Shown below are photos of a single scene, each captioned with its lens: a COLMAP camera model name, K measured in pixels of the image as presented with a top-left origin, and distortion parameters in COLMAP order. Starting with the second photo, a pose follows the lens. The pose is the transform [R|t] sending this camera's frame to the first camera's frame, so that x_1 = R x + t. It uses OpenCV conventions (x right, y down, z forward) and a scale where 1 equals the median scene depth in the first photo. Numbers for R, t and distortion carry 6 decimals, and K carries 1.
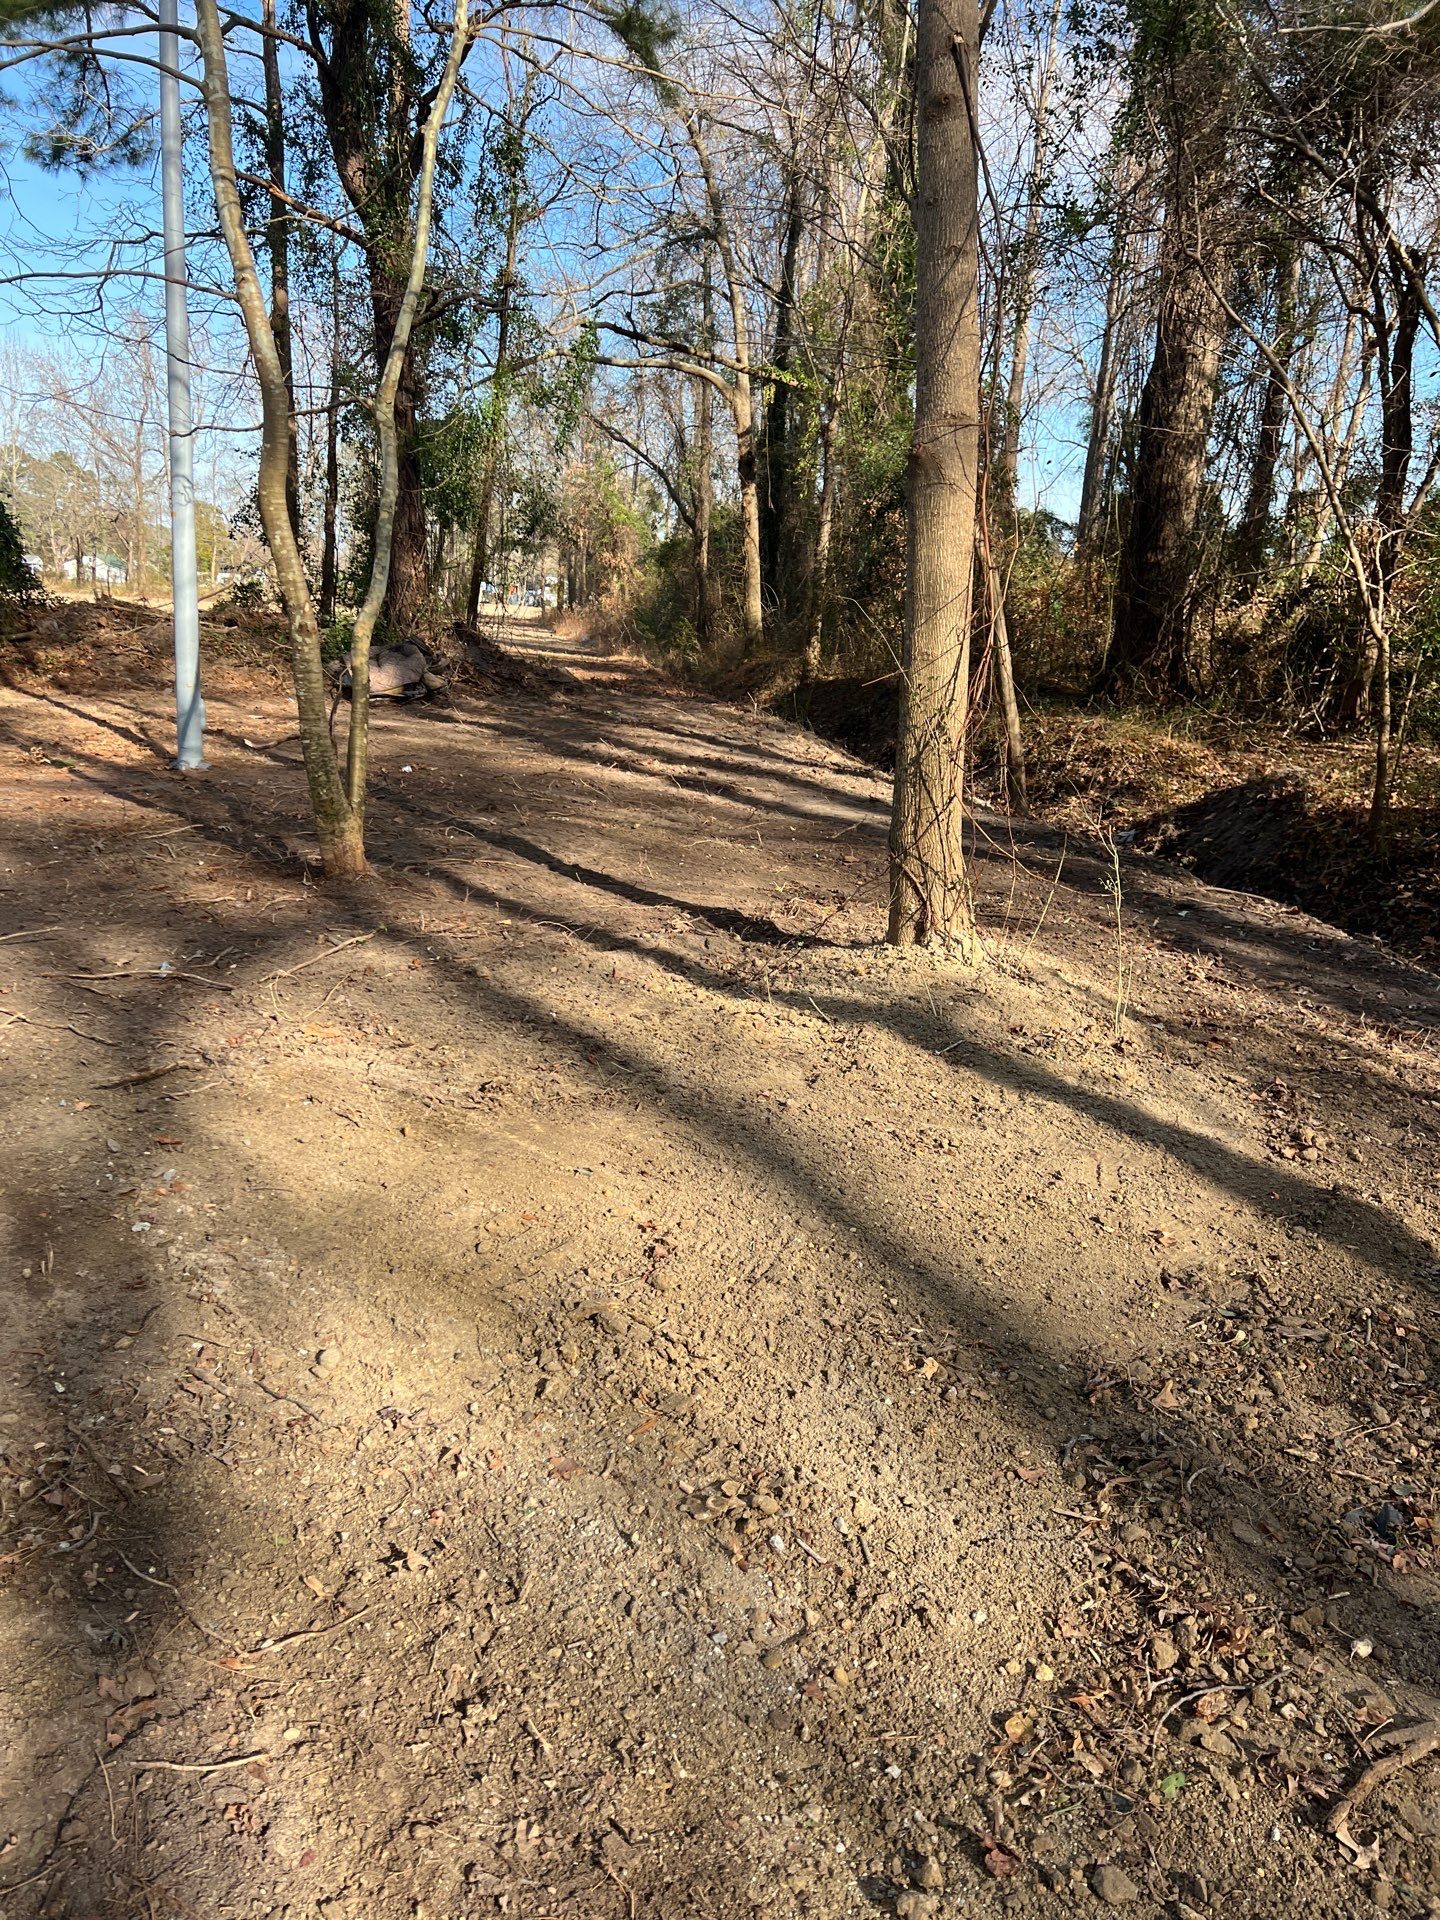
lens RADIAL K [[1312.4, 0, 773.7], [0, 1312.4, 1005.8], [0, 0, 1]] dist [0.006876, -0.046373]
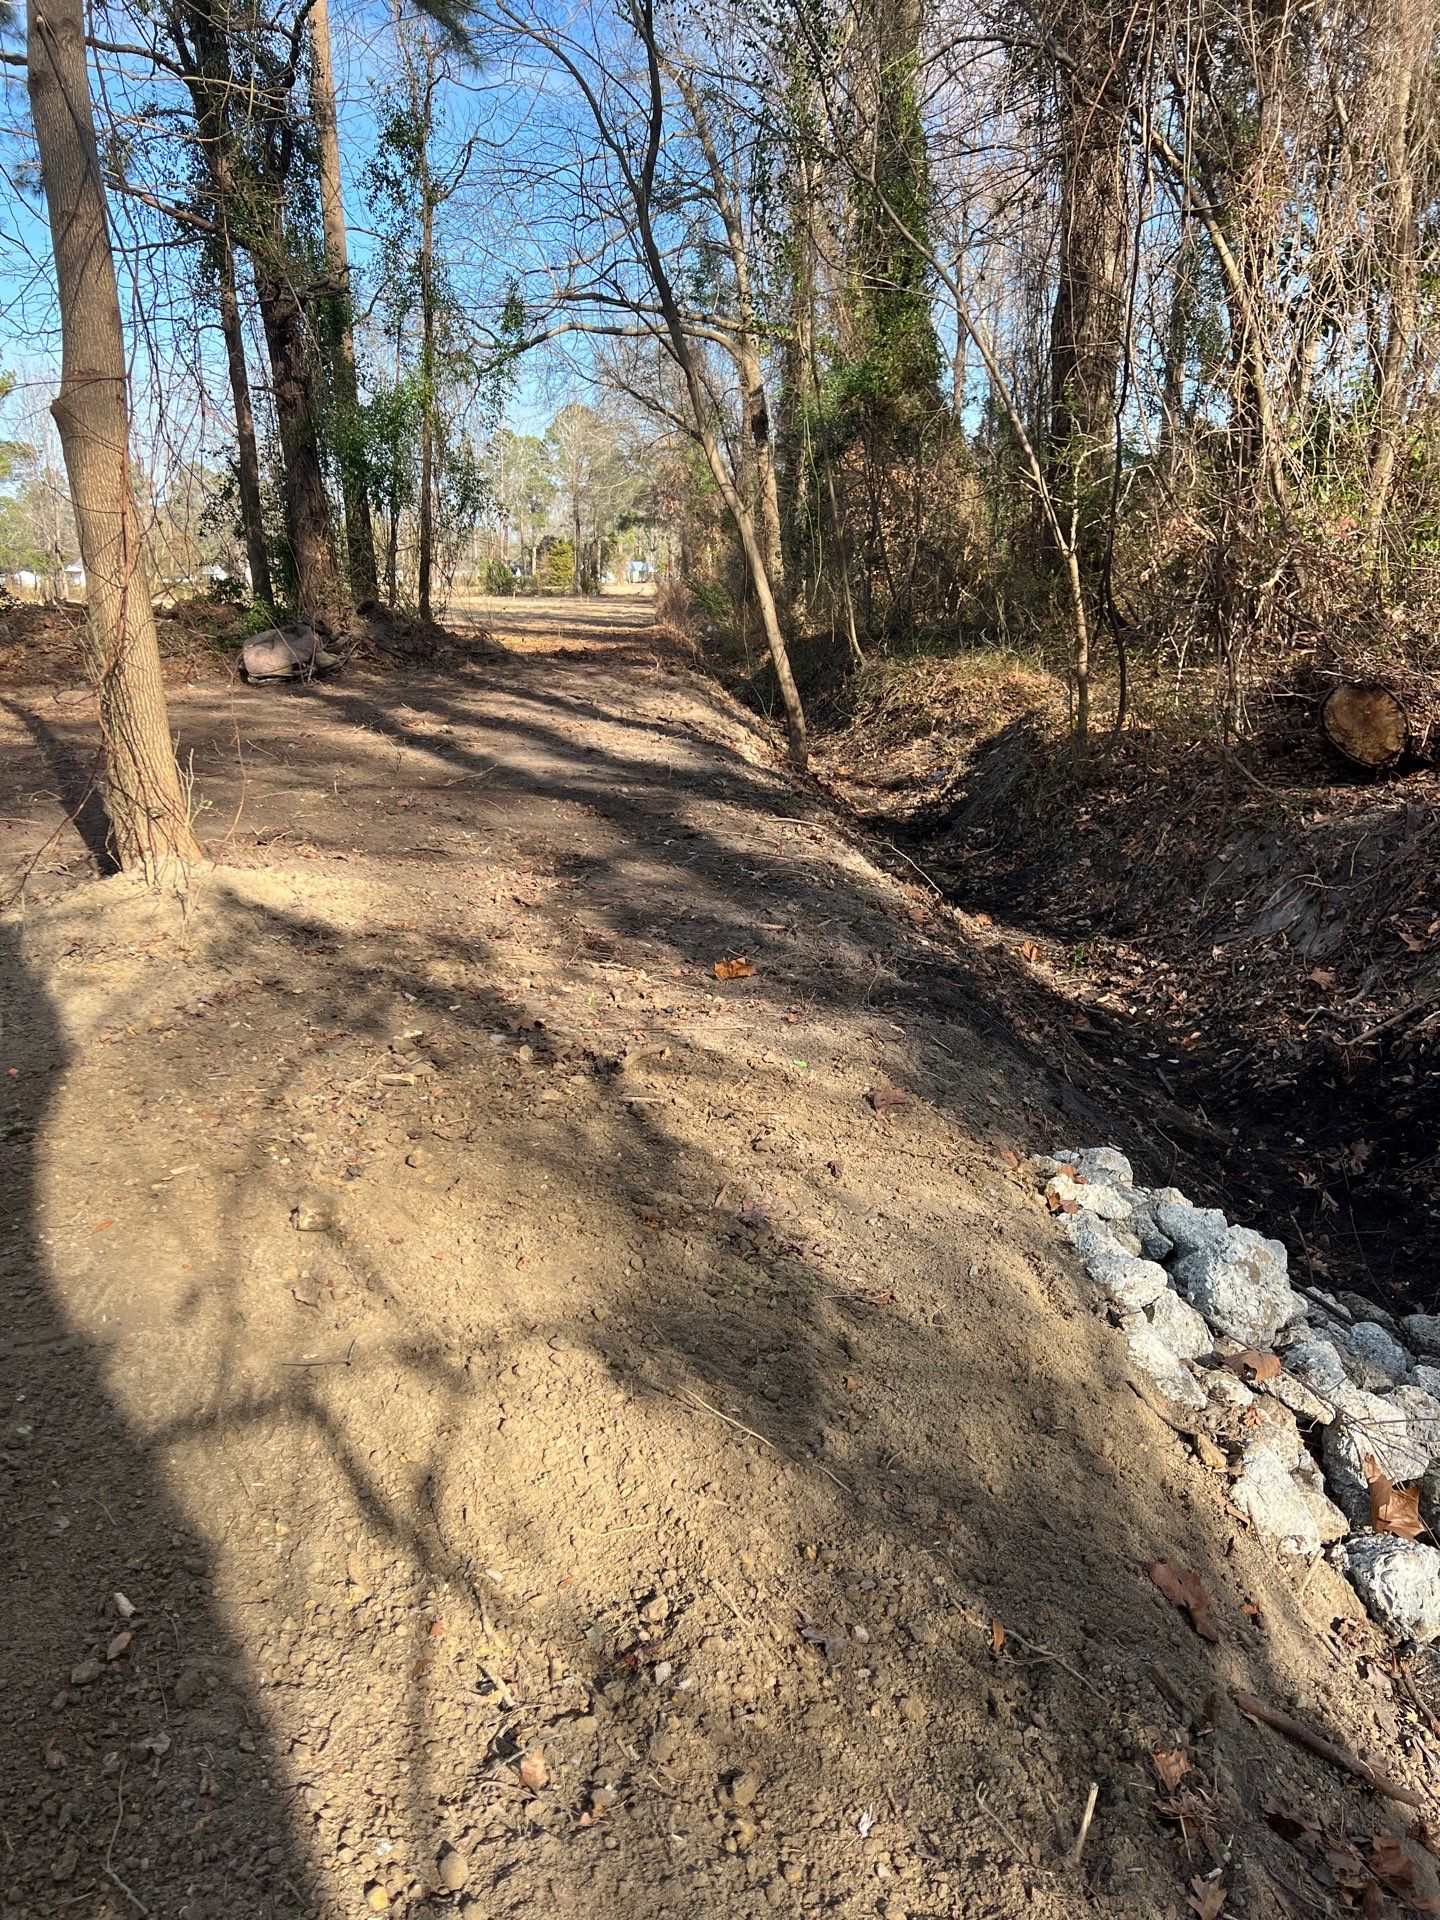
lens RADIAL K [[1351.1, 0, 714.8], [0, 1351.1, 984.1], [0, 0, 1]] dist [0.006833, -0.048963]
pose [[0.992852, -0.029858, -0.115560, 0.145252], [0.029787, 0.999554, -0.002345, 0.016295], [0.115579, -0.001114, 0.993298, -0.014342]]
